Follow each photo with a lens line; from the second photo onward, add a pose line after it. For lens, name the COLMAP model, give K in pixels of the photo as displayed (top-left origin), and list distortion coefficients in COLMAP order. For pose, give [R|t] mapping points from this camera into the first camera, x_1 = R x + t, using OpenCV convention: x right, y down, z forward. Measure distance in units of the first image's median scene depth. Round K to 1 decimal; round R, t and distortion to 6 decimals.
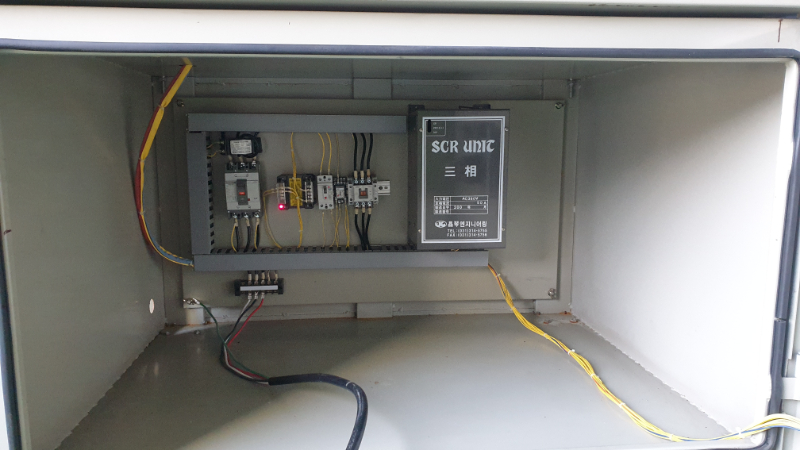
lens RADIAL K [[661.1, 0, 403.9], [0, 661.1, 230.2], [0, 0, 1]] dist [0.003749, -0.019516]
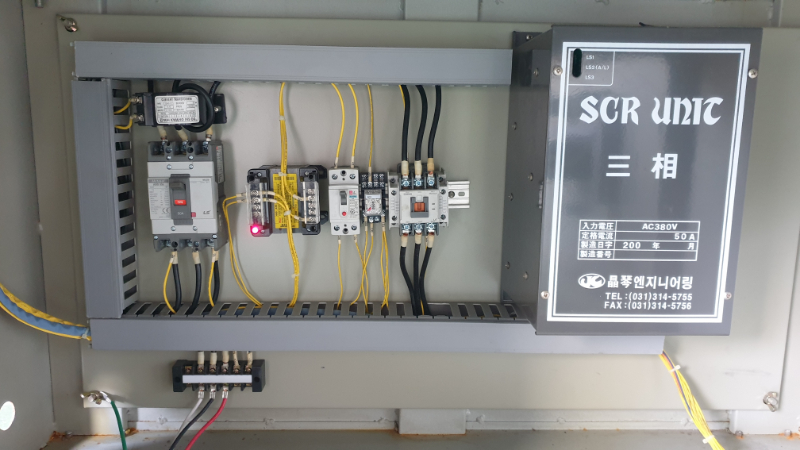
lens RADIAL K [[661.1, 0, 395.7], [0, 661.1, 223.7], [0, 0, 1]] dist [0.003749, -0.019516]
pose [[0.997911, 0.022105, -0.060701, -0.048624], [-0.021717, 0.999739, 0.007044, -0.045640], [0.060841, -0.005711, 0.998131, 0.498876]]
